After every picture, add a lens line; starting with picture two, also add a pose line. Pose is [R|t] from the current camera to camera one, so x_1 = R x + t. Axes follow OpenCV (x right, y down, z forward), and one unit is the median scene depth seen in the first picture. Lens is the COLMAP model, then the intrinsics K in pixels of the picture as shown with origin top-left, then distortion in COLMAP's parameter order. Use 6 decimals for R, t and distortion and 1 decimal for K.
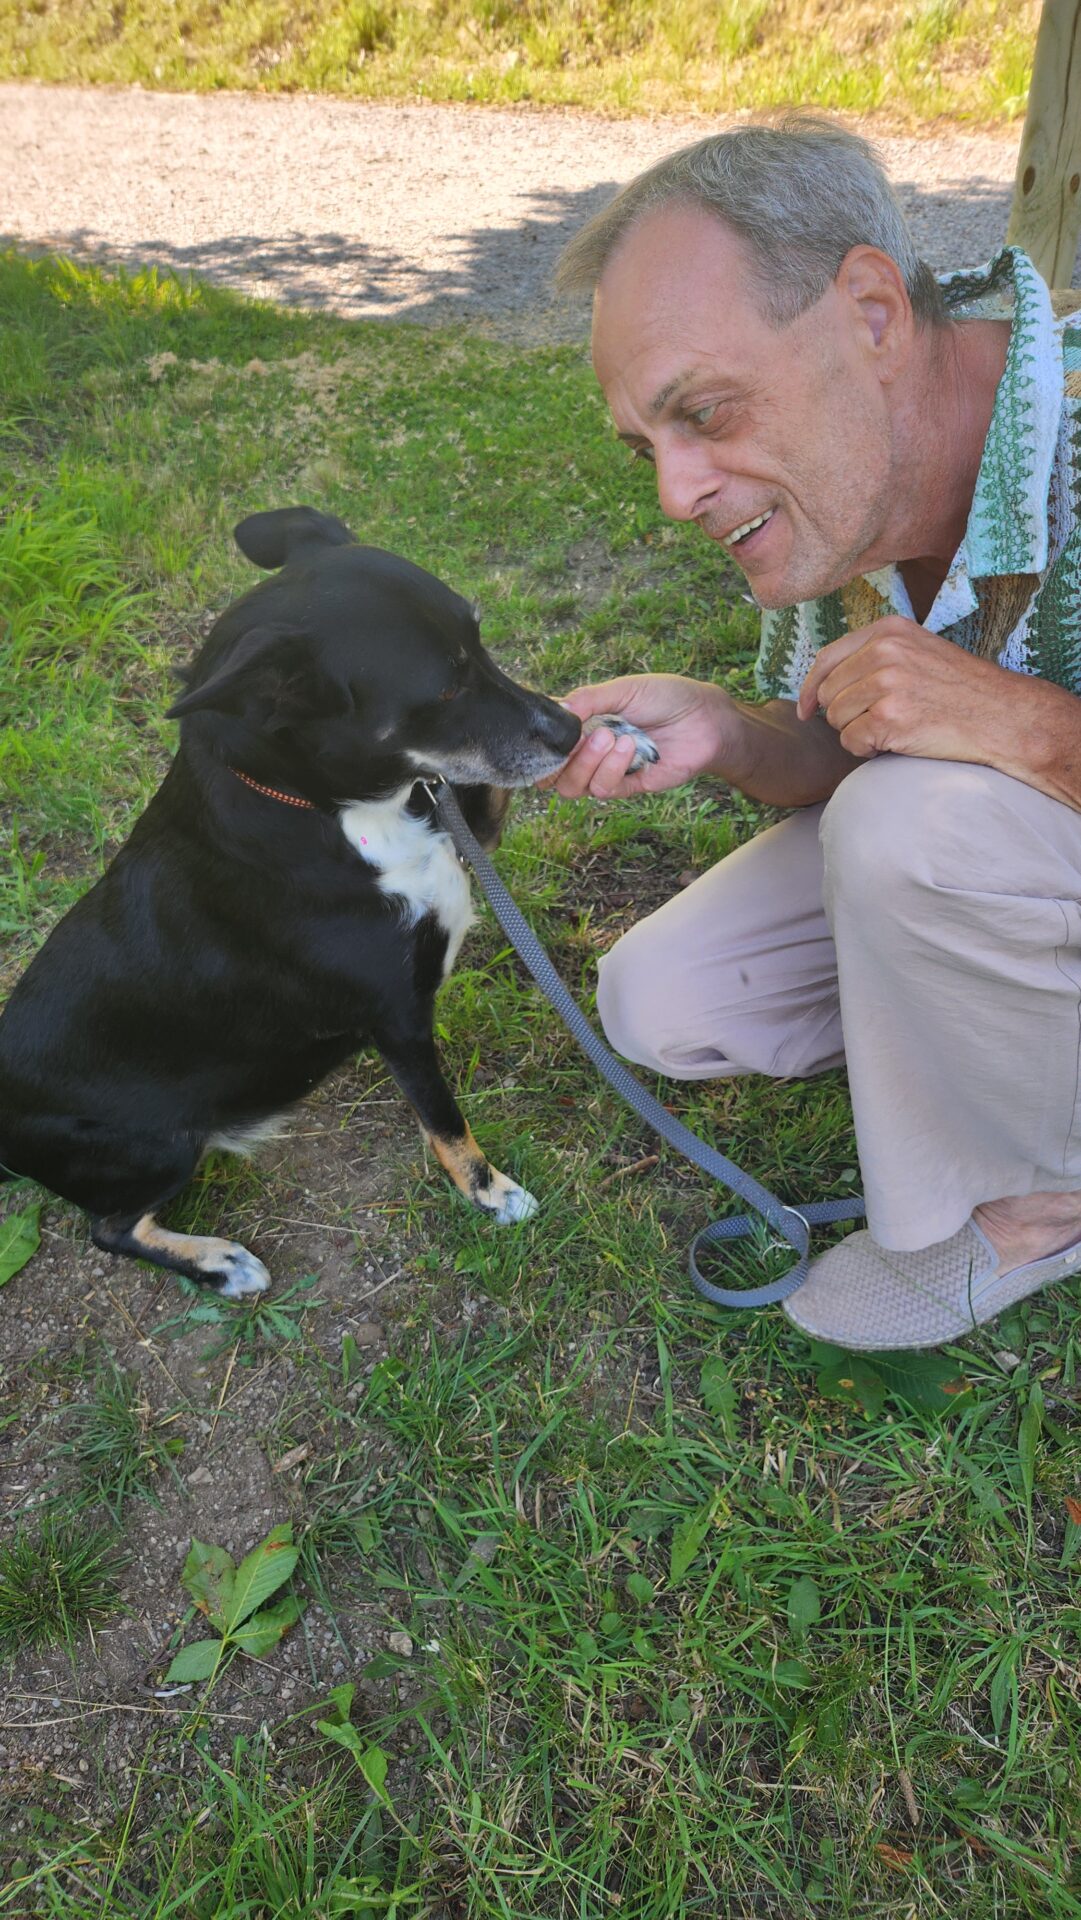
lens RADIAL K [[1339.7, 0, 526.6], [0, 1339.7, 956.1], [0, 0, 1]] dist [0.055858, -0.092510]
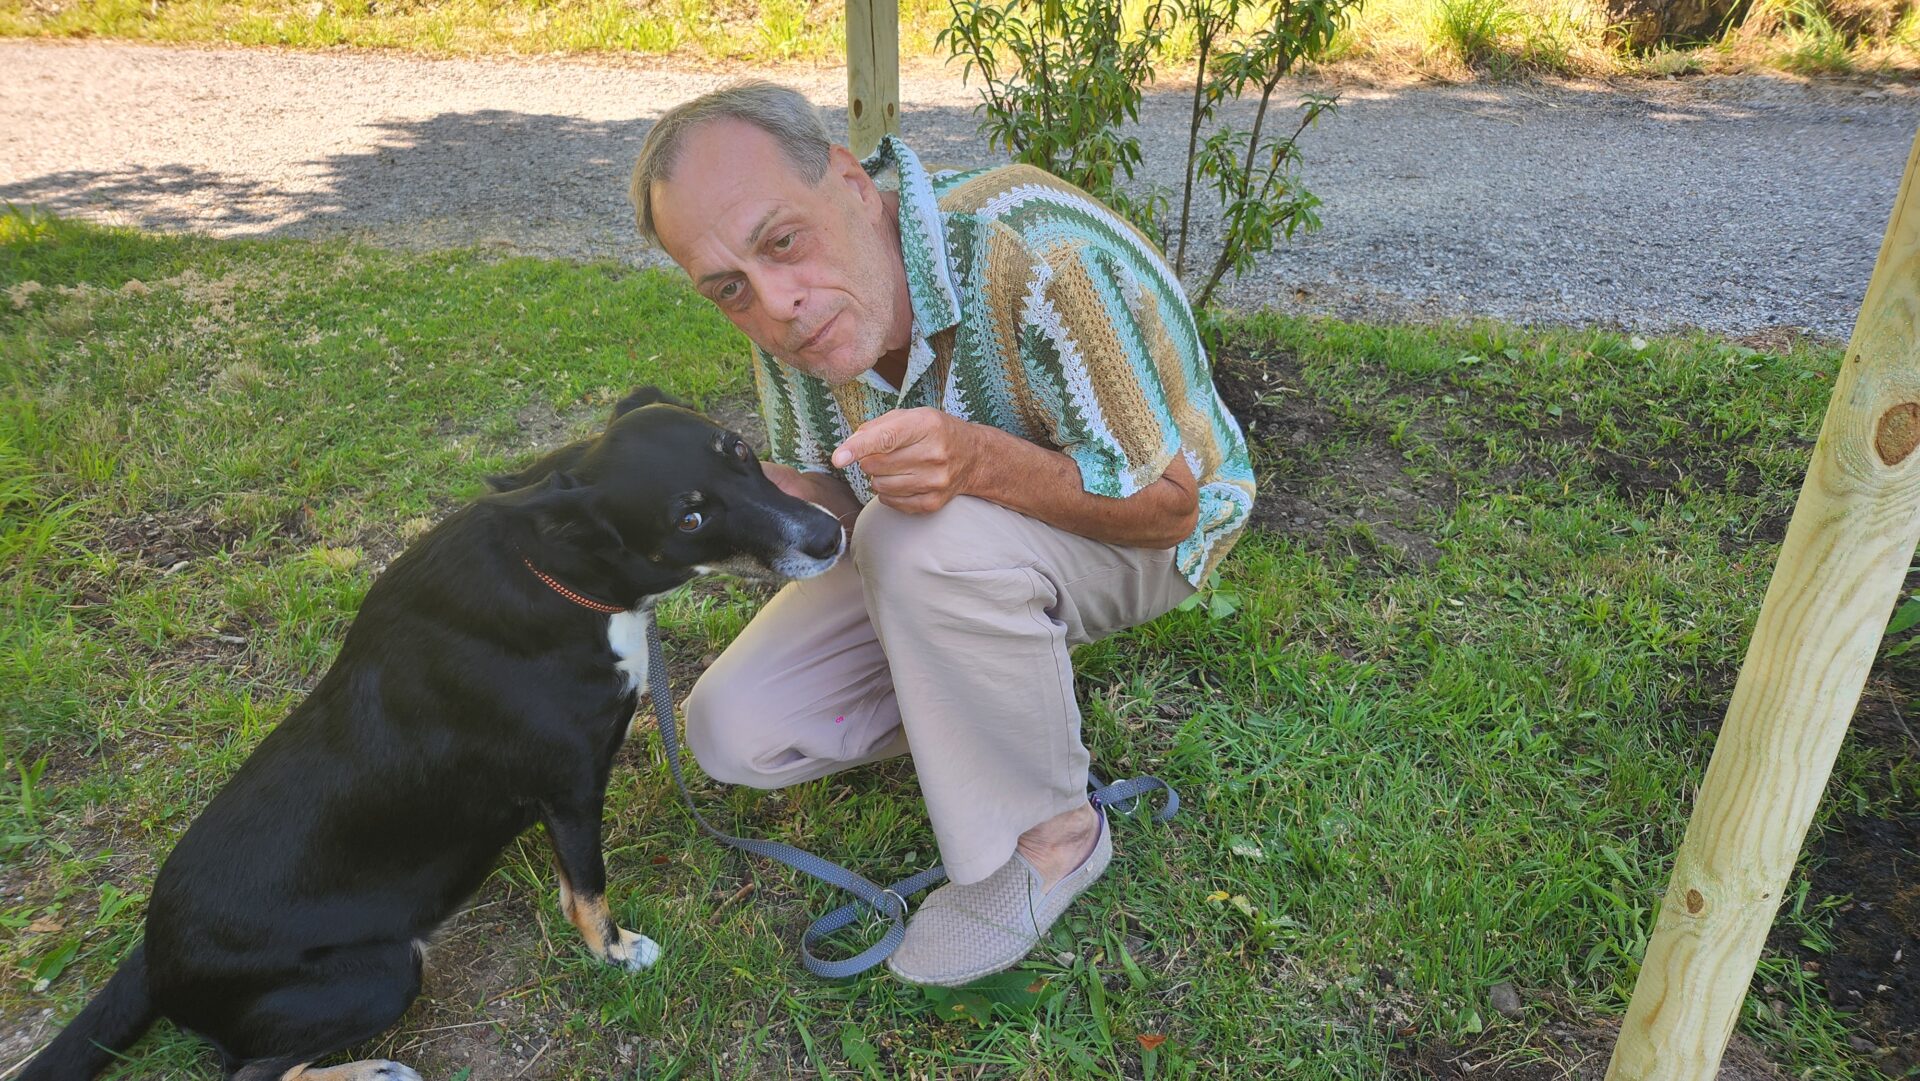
lens RADIAL K [[1339.7, 0, 960.0], [0, 1339.7, 540.5], [0, 0, 1]] dist [0.055858, -0.092510]
pose [[0.903760, -0.146188, 0.402301, -0.078949], [0.227010, 0.960501, -0.160948, 0.045392], [-0.362882, 0.236785, 0.901249, -0.081788]]
